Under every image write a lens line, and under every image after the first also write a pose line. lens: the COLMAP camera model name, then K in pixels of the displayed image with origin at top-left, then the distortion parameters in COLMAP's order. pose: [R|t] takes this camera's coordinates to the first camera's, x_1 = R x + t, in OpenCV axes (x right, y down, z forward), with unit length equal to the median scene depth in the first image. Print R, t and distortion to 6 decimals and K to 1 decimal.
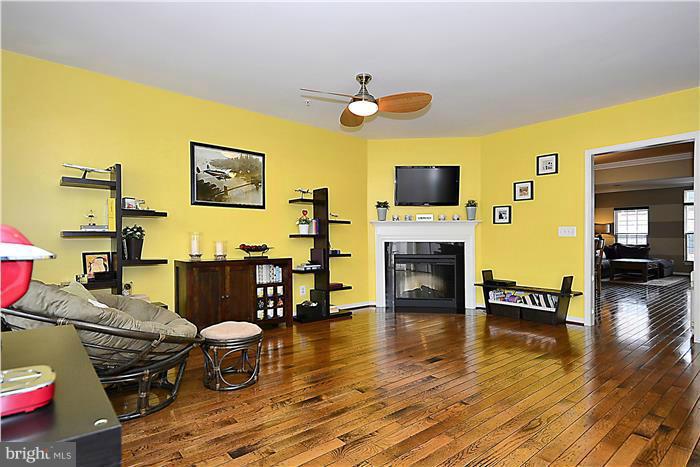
lens RADIAL K [[373.6, 0, 352.6], [0, 373.6, 236.2], [0, 0, 1]] dist [0.014237, -0.011772]
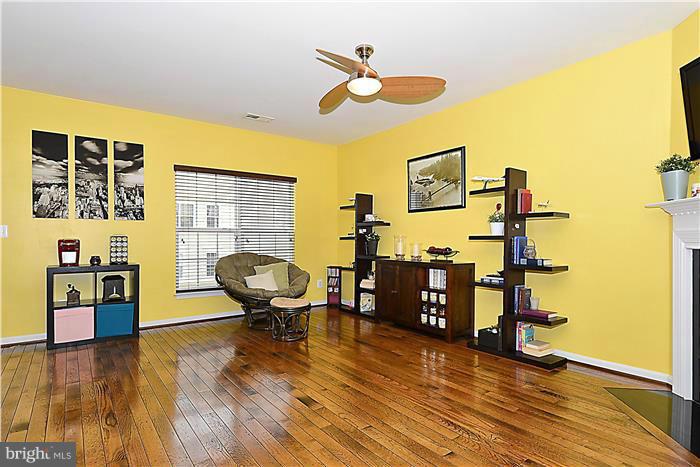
lens RADIAL K [[373.6, 0, 352.0], [0, 373.6, 238.9], [0, 0, 1]] dist [0.014237, -0.011772]
pose [[-0.068347, -0.007868, -0.997631, 0.714550], [0.007535, 0.999936, -0.008403, 0.006818], [0.997633, -0.008092, -0.068283, 0.841884]]
